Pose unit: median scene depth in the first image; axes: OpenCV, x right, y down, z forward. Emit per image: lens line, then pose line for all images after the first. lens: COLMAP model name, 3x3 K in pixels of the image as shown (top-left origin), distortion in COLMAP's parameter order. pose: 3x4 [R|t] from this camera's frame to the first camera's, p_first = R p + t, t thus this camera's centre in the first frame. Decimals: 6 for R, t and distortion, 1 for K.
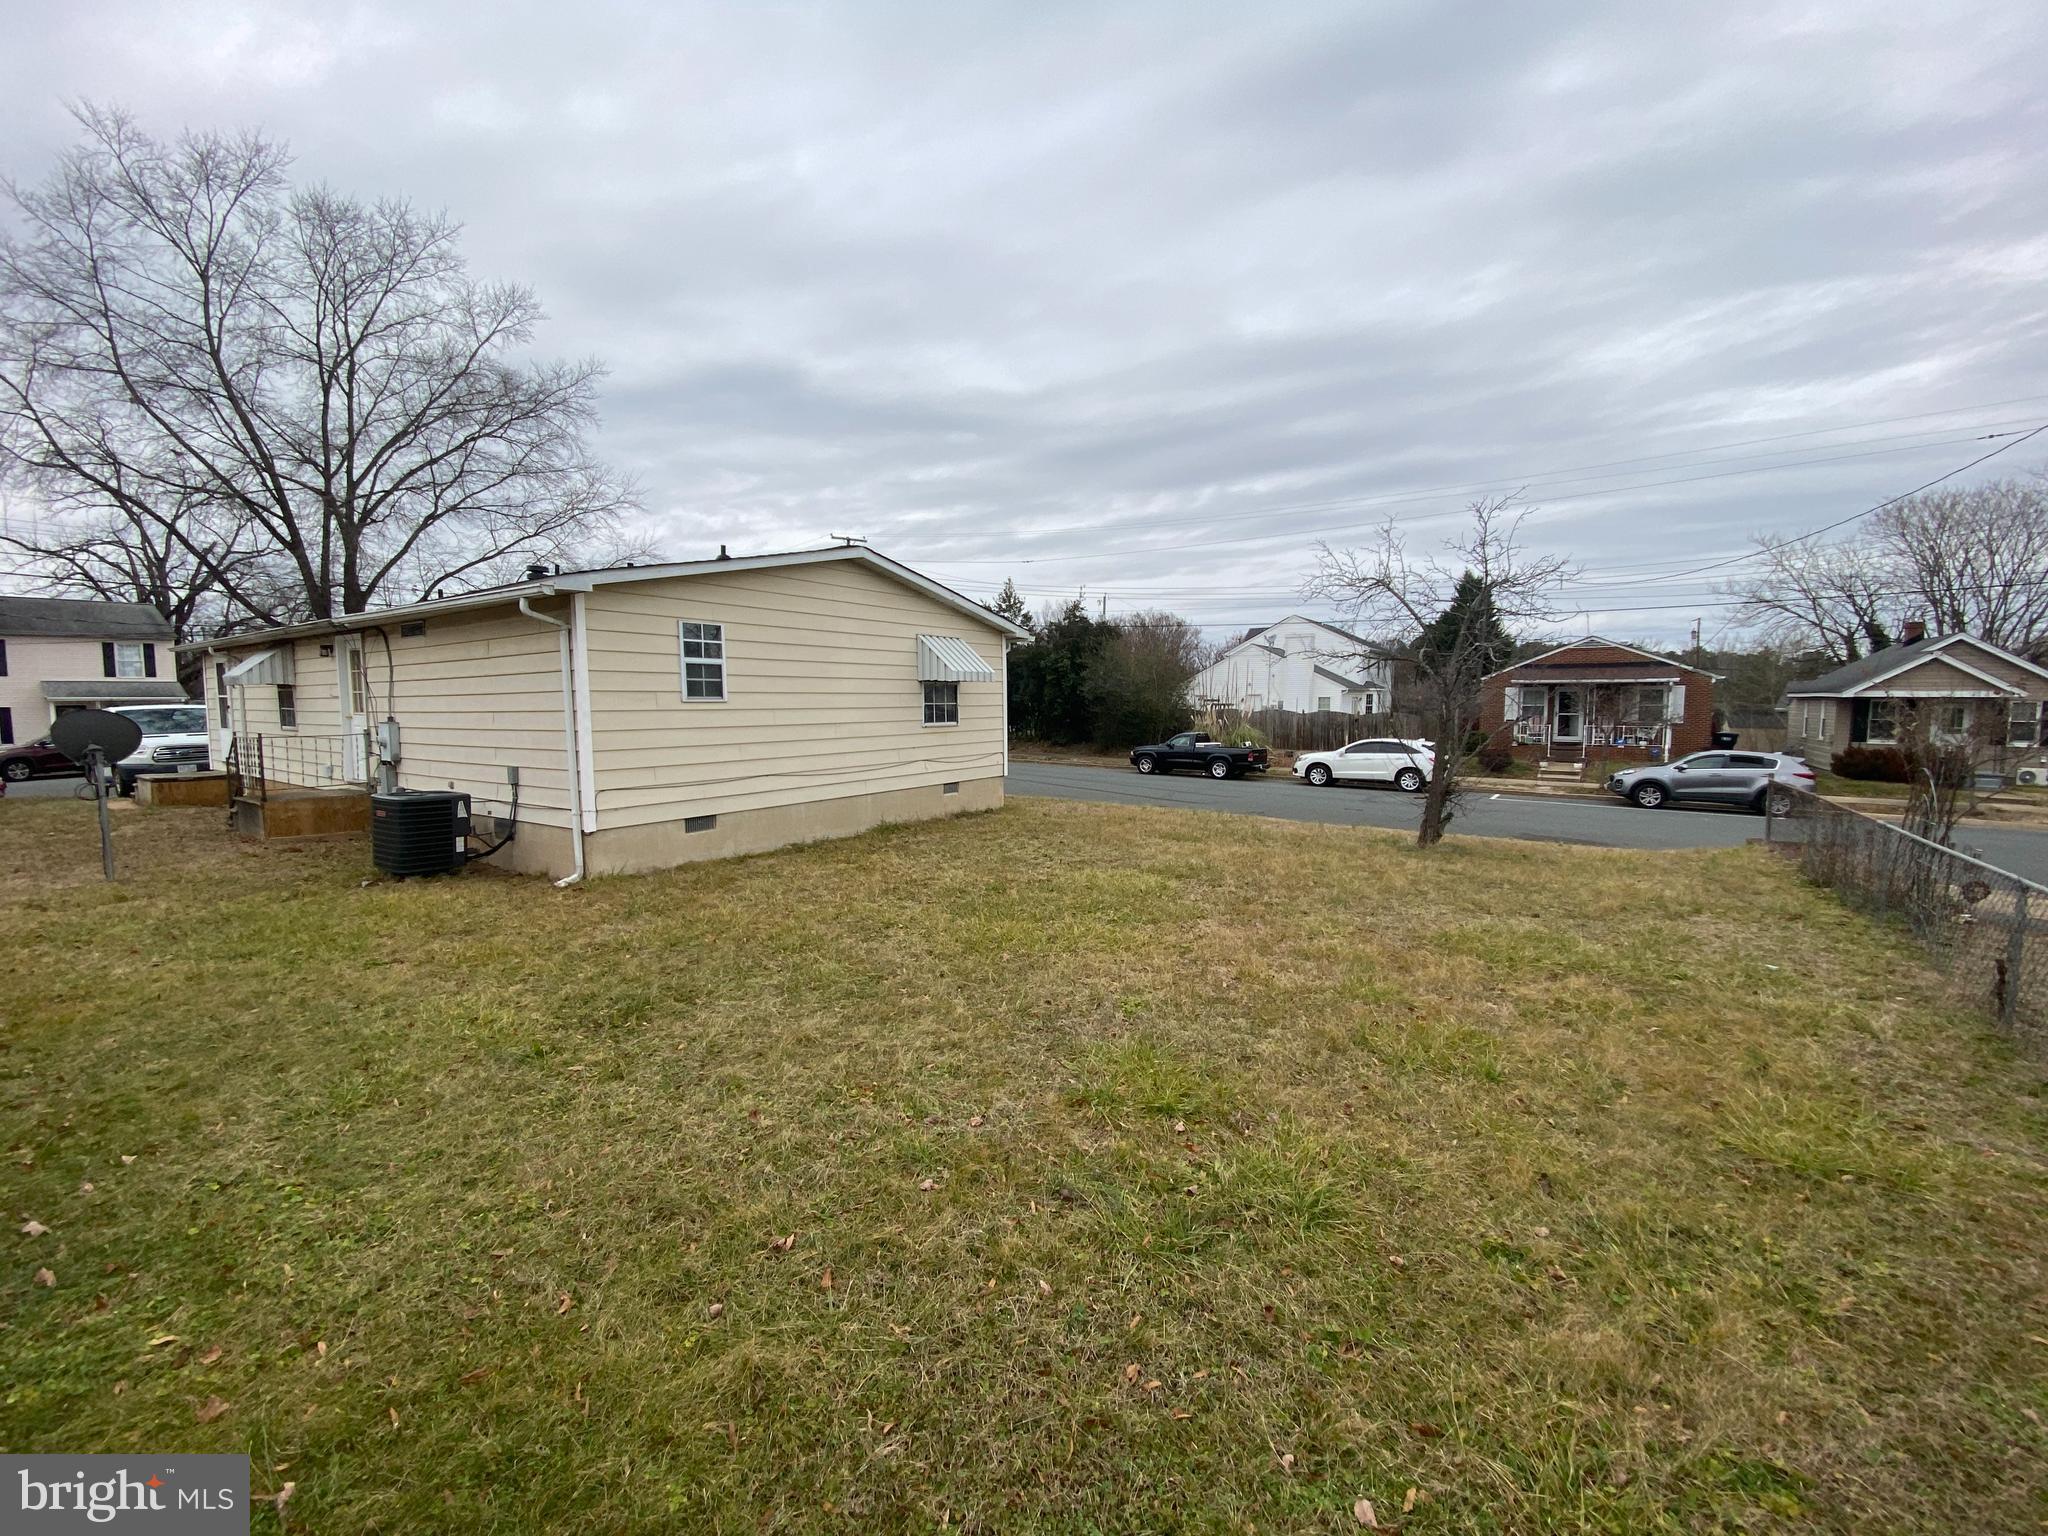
lens RADIAL K [[836.4, 0, 1024.0], [0, 836.4, 768.0], [0, 0, 1]] dist [0.017593, -0.019386]
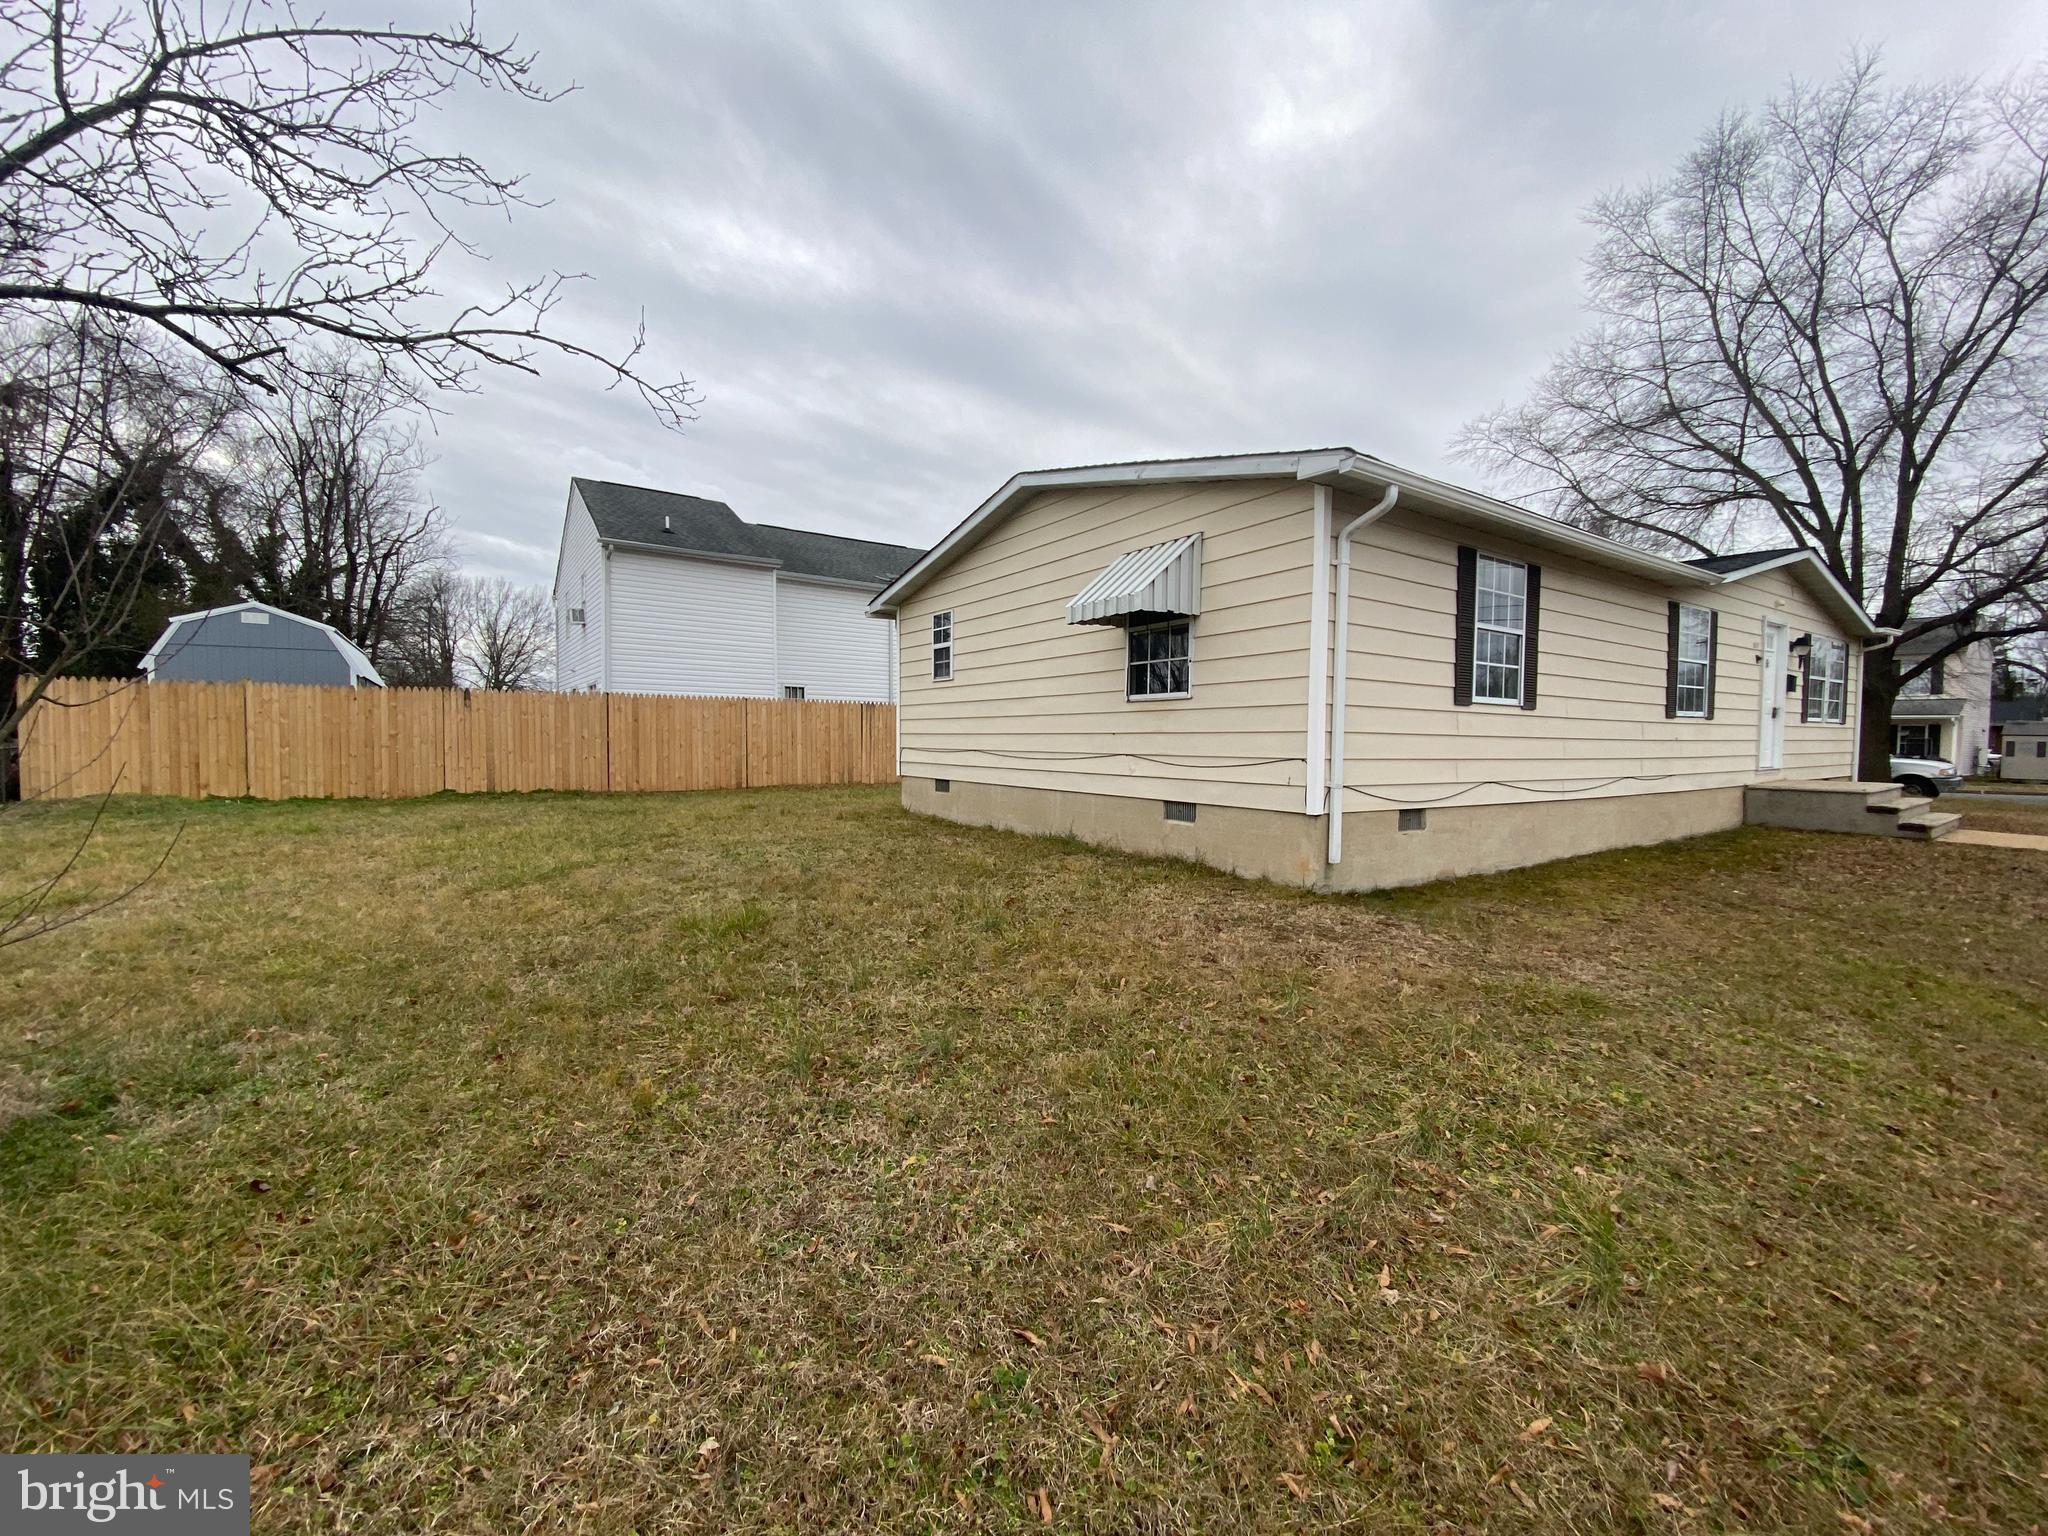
lens RADIAL K [[836.4, 0, 1024.0], [0, 836.4, 768.0], [0, 0, 1]] dist [0.017593, -0.019386]
pose [[-0.377956, 0.037583, -0.925060, 0.487506], [-0.081051, 0.993996, 0.073499, -0.039805], [0.922269, 0.102756, -0.372641, 1.167991]]
